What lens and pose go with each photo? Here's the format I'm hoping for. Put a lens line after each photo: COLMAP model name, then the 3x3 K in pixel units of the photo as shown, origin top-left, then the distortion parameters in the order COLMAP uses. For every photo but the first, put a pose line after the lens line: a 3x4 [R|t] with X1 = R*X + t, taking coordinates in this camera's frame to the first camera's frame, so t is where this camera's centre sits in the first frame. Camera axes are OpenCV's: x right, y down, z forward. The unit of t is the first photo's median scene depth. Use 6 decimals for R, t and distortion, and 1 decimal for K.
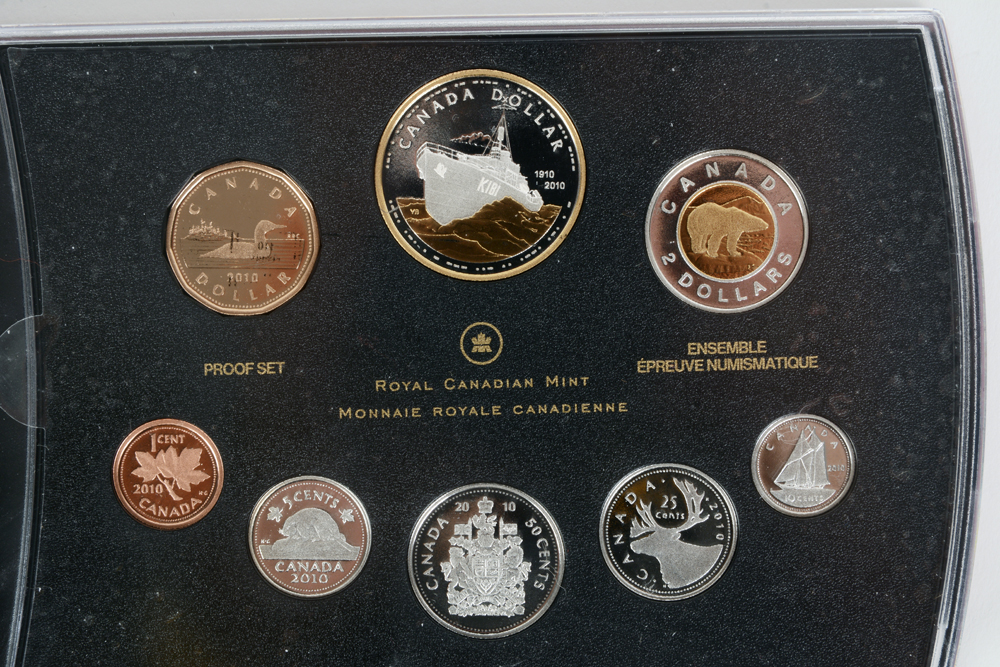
lens RADIAL K [[2137.4, 0, 490.3], [0, 2137.4, 326.0], [0, 0, 1]] dist [-0.084207, 0.000000]
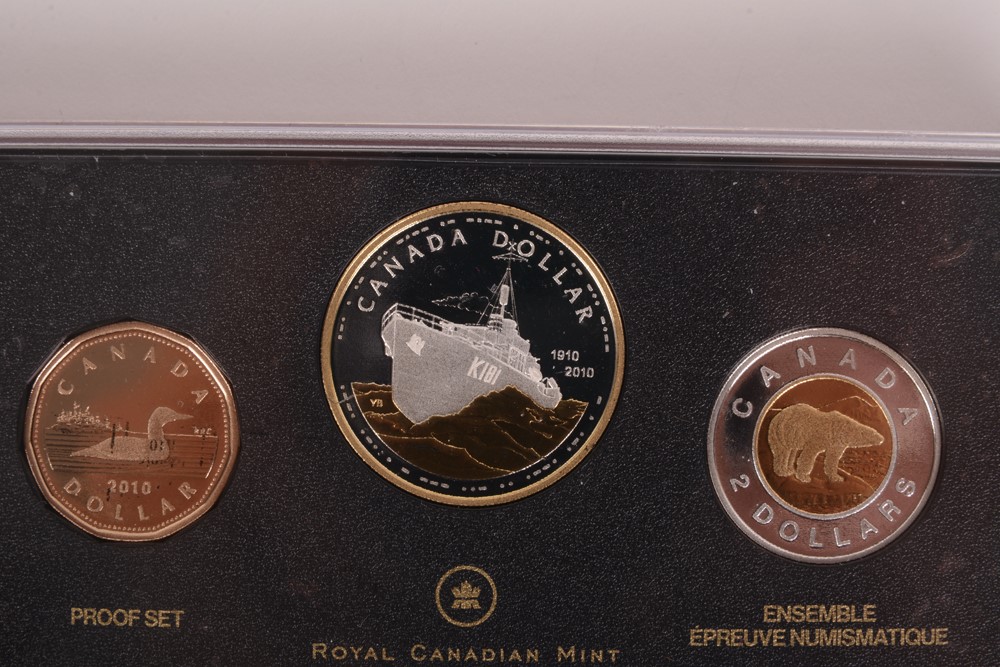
lens RADIAL K [[2137.4, 0, 506.6], [0, 2137.4, 337.3], [0, 0, 1]] dist [-0.084207, 0.000000]
pose [[0.999419, 0.033079, 0.008232, 0.000539], [-0.032375, 0.996693, -0.074526, -0.024358], [-0.010670, 0.074216, 0.997185, 0.304329]]
